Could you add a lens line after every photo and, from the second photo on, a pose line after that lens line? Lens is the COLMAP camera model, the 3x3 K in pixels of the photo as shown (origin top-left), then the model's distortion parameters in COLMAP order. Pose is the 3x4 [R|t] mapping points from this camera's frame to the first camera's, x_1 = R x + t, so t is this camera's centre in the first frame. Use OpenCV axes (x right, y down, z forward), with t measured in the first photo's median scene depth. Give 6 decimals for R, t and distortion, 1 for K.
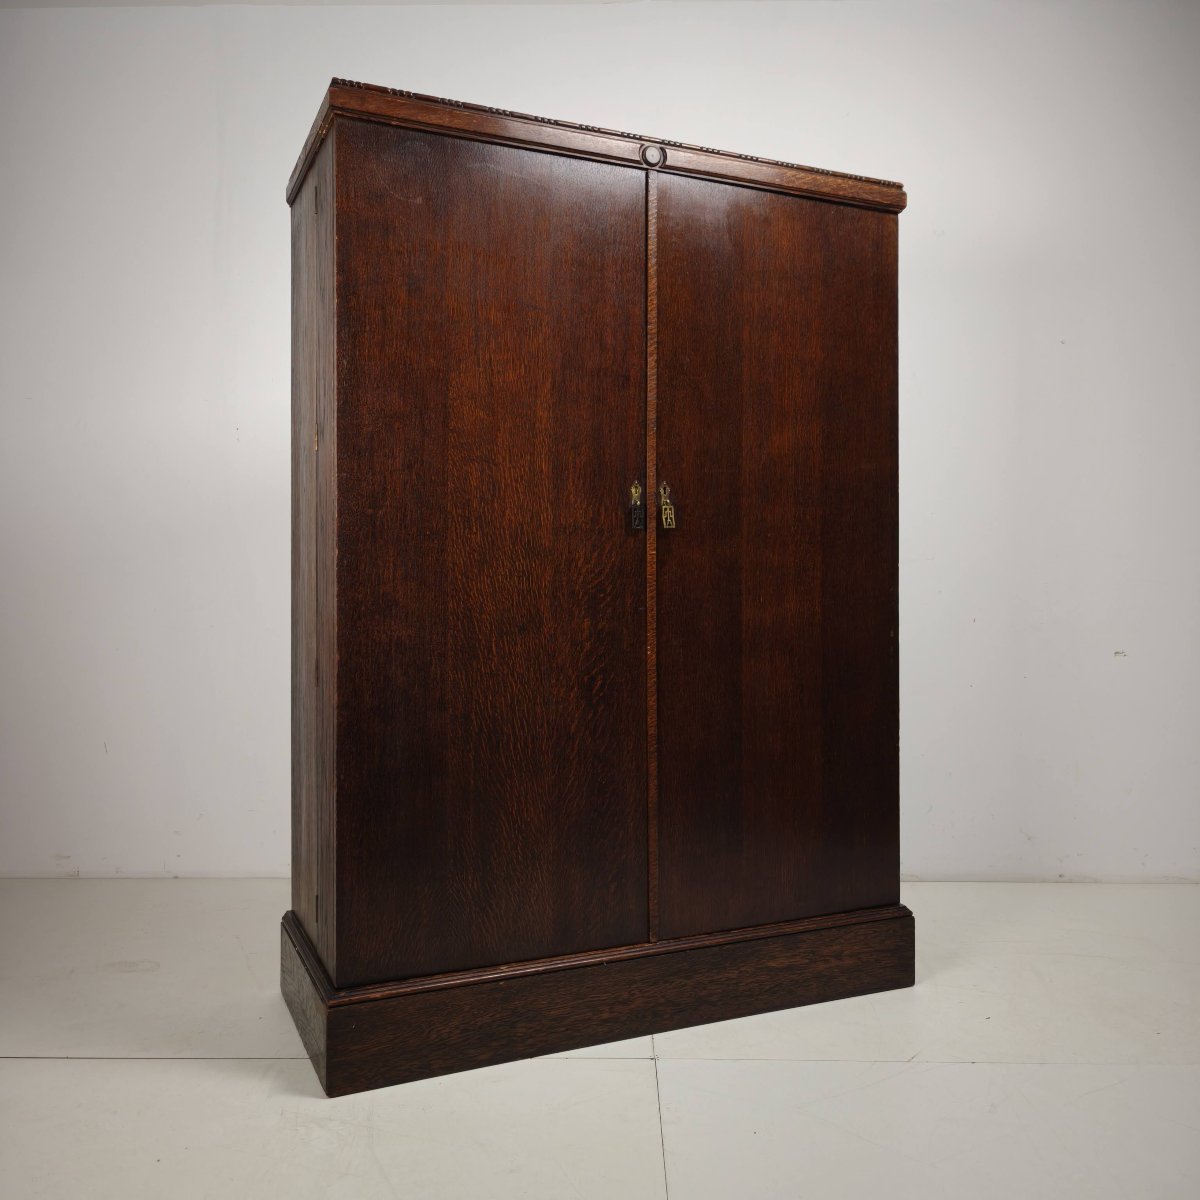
lens RADIAL K [[1099.5, 0, 597.6], [0, 1099.5, 592.5], [0, 0, 1]] dist [0.002831, 0.000000]
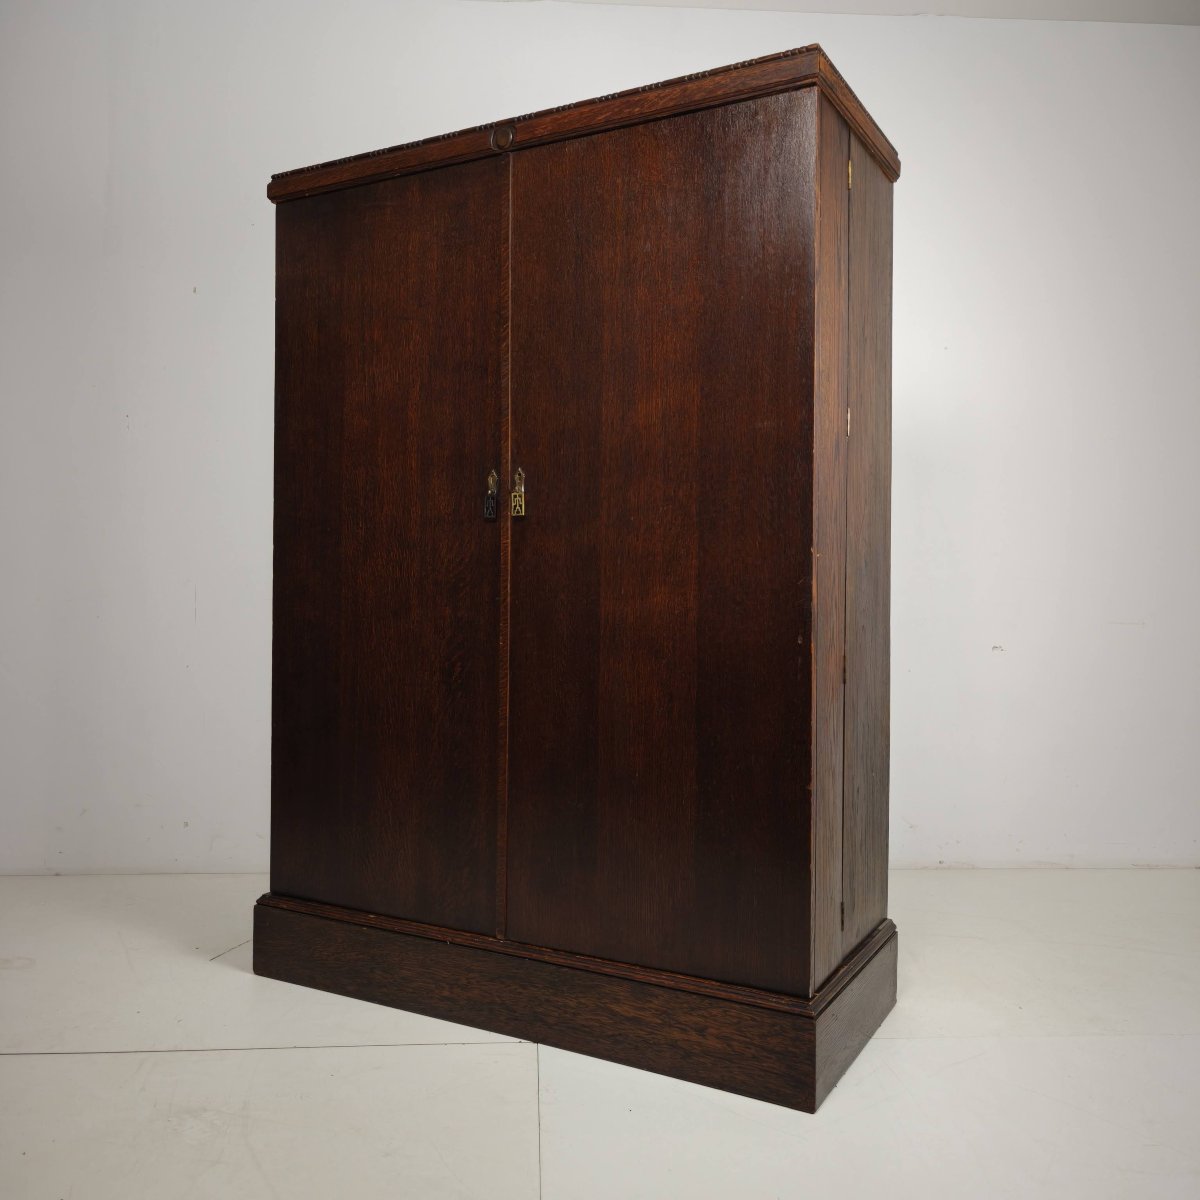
lens RADIAL K [[1099.5, 0, 593.6], [0, 1099.5, 589.5], [0, 0, 1]] dist [0.002831, 0.000000]
pose [[0.594527, 0.010194, -0.804011, 0.886535], [-0.016082, 0.999870, 0.000786, 0.004595], [0.803915, 0.012463, 0.594614, 0.482035]]
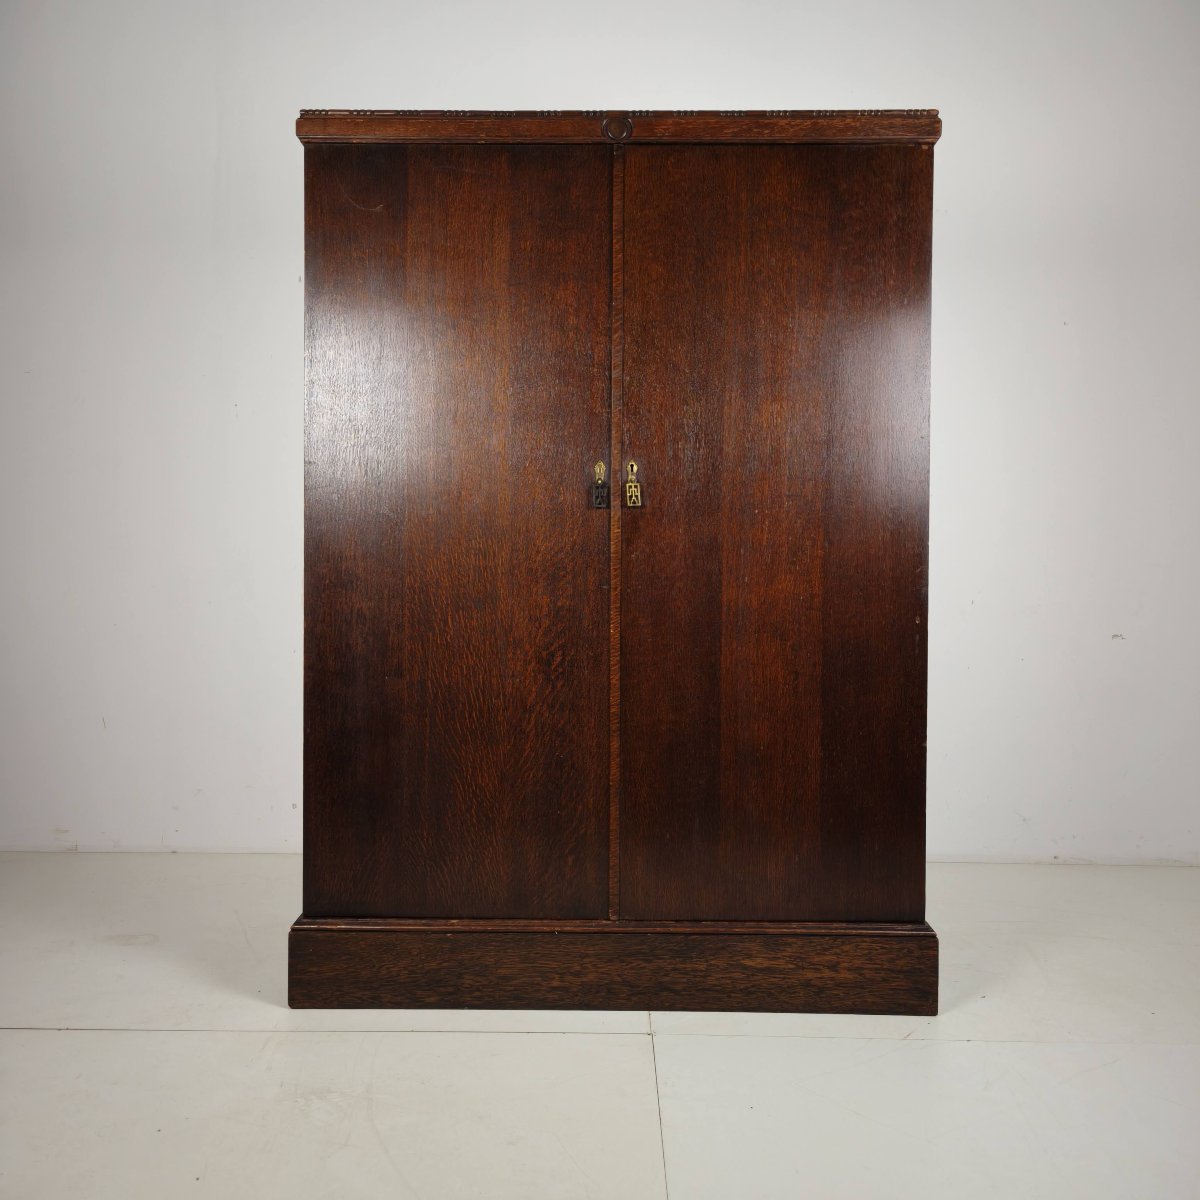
lens RADIAL K [[1099.5, 0, 601.2], [0, 1099.5, 588.3], [0, 0, 1]] dist [0.002831, 0.000000]
pose [[0.906337, 0.018091, -0.422168, 0.458892], [-0.010938, 0.999753, 0.019358, -0.003321], [0.422414, -0.012927, 0.906311, 0.091883]]
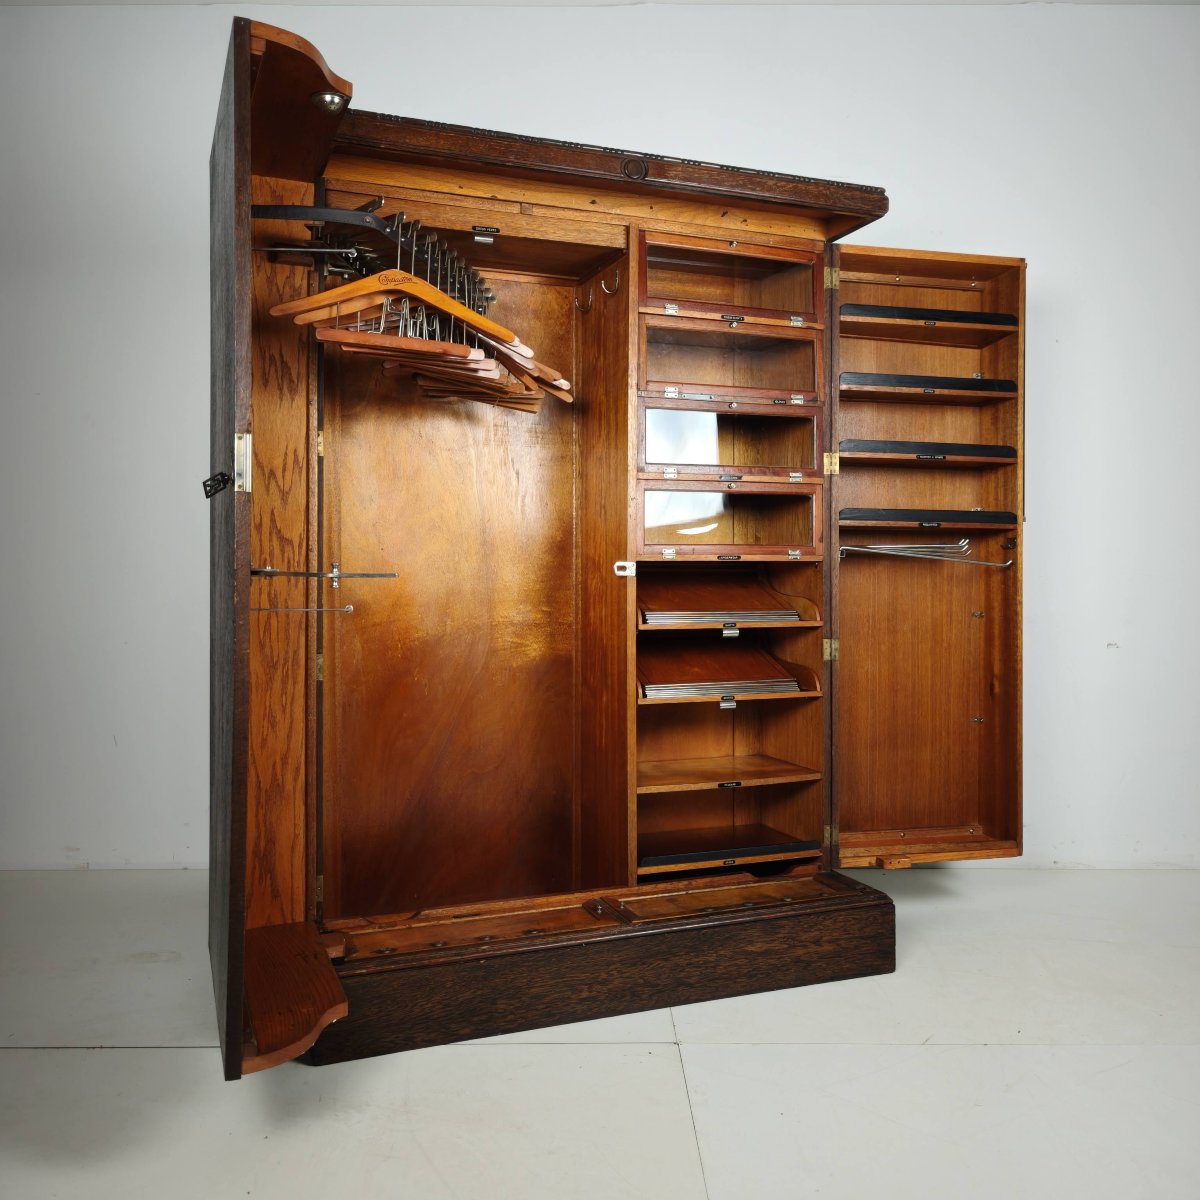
lens RADIAL K [[1099.5, 0, 606.0], [0, 1099.5, 592.9], [0, 0, 1]] dist [0.002831, 0.000000]
pose [[0.998871, 0.000132, -0.047511, 0.075229], [0.000305, 0.999958, 0.009181, -0.006708], [0.047510, -0.009185, 0.998829, -0.039349]]
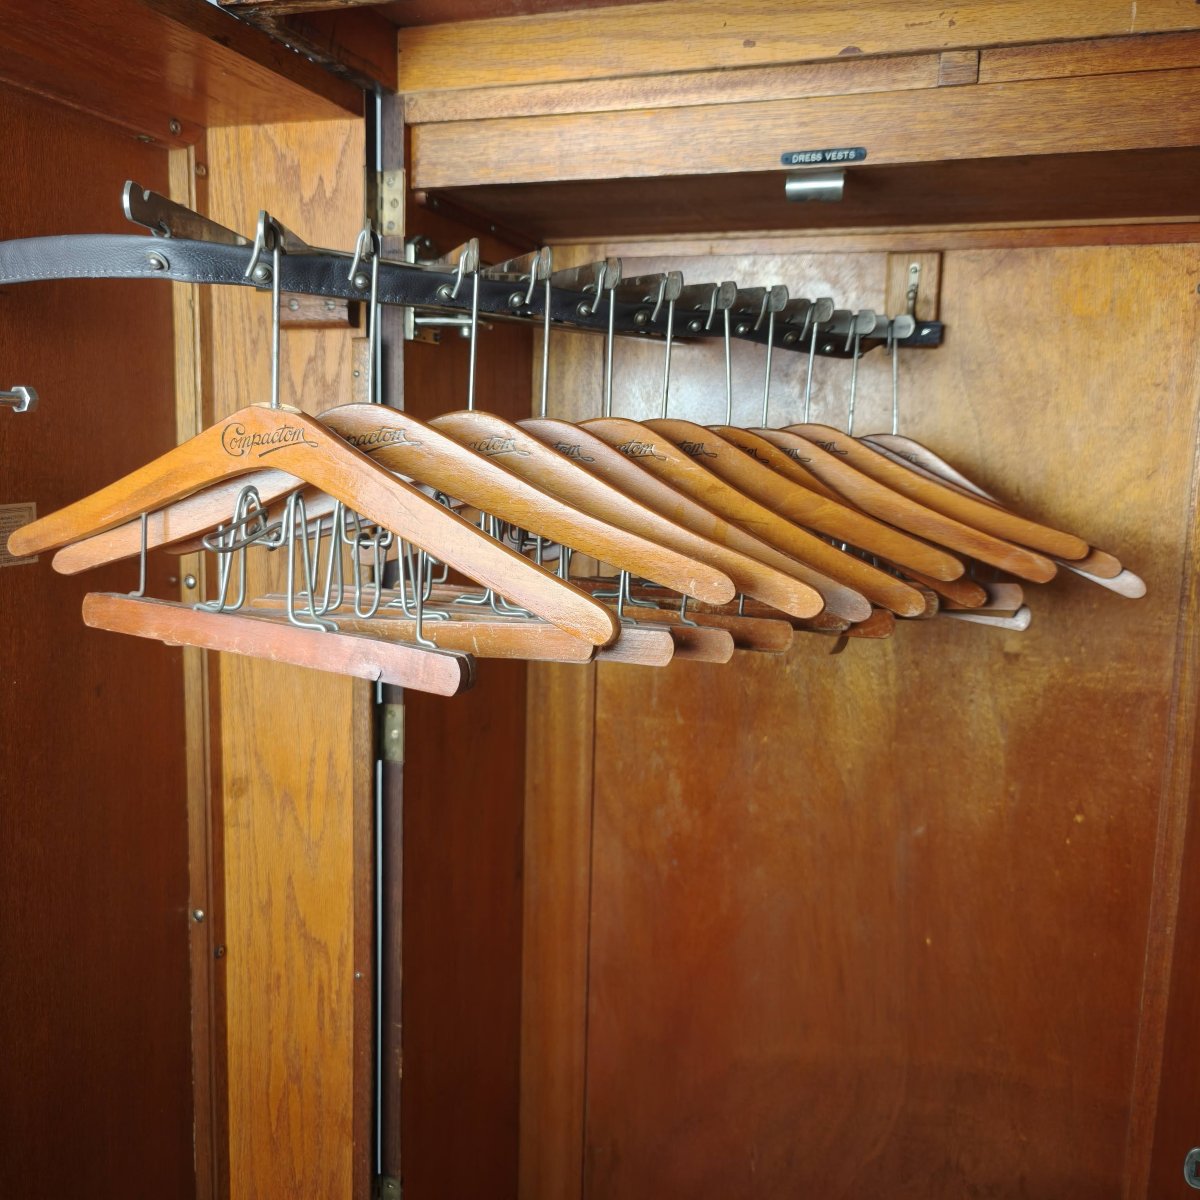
lens RADIAL K [[1099.5, 0, 587.6], [0, 1099.5, 577.3], [0, 0, 1]] dist [0.002831, 0.000000]
pose [[0.744681, 0.102285, -0.659537, 0.106522], [-0.027004, 0.991995, 0.123355, -0.255584], [0.666874, -0.074050, 0.741482, 0.695785]]
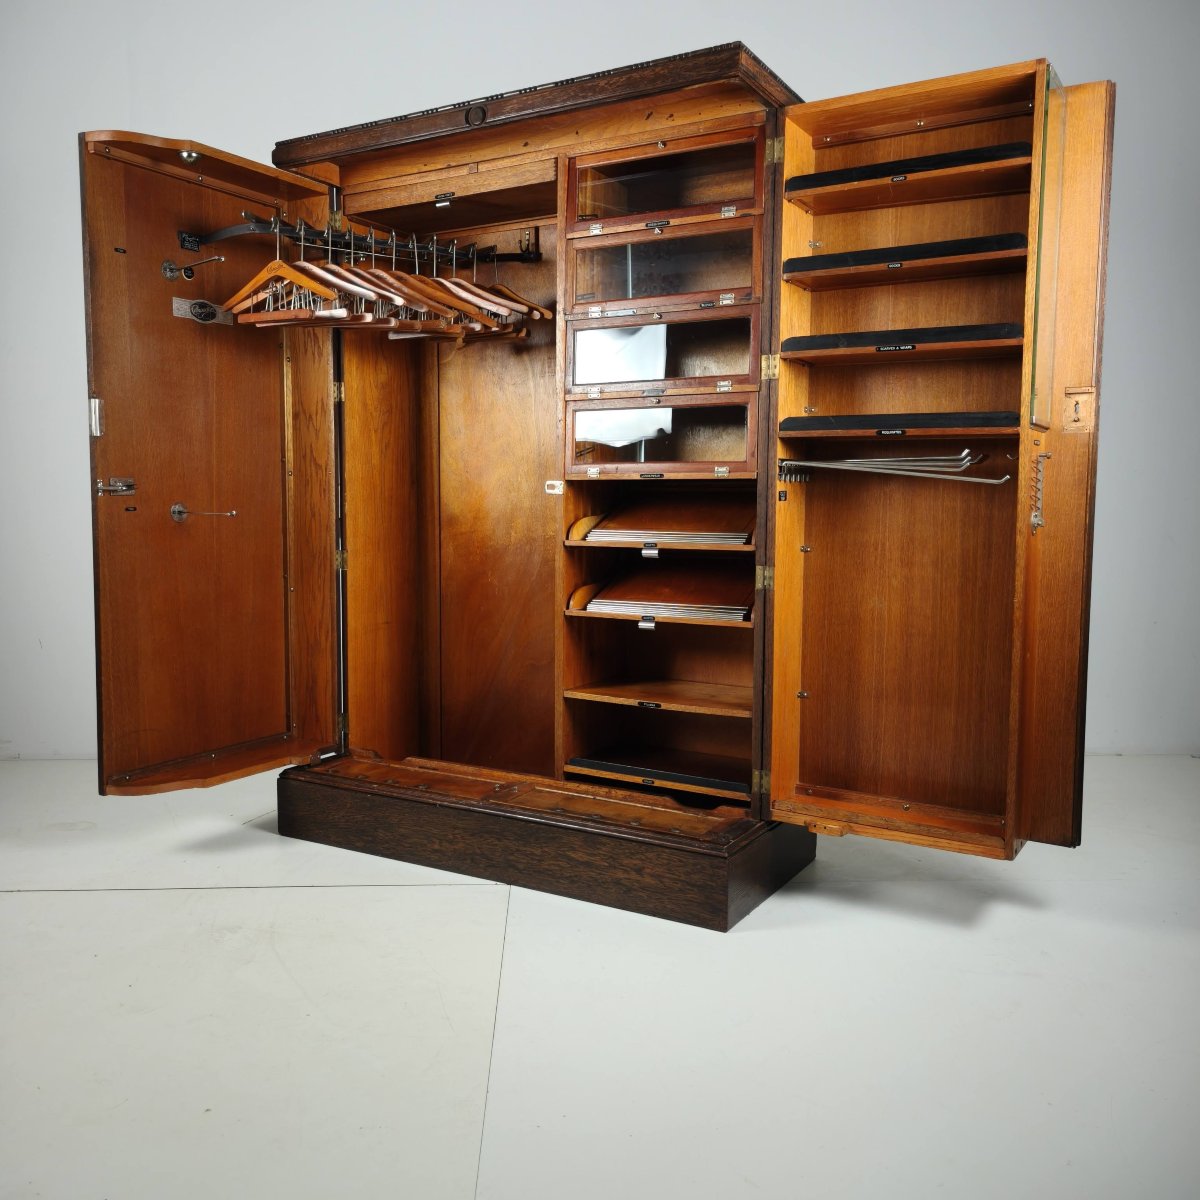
lens RADIAL K [[1099.5, 0, 596.6], [0, 1099.5, 597.6], [0, 0, 1]] dist [0.002831, 0.000000]
pose [[0.582532, 0.077276, -0.809126, 1.065118], [-0.014461, 0.996298, 0.084741, -0.002778], [0.812679, -0.037664, 0.581493, 0.424405]]
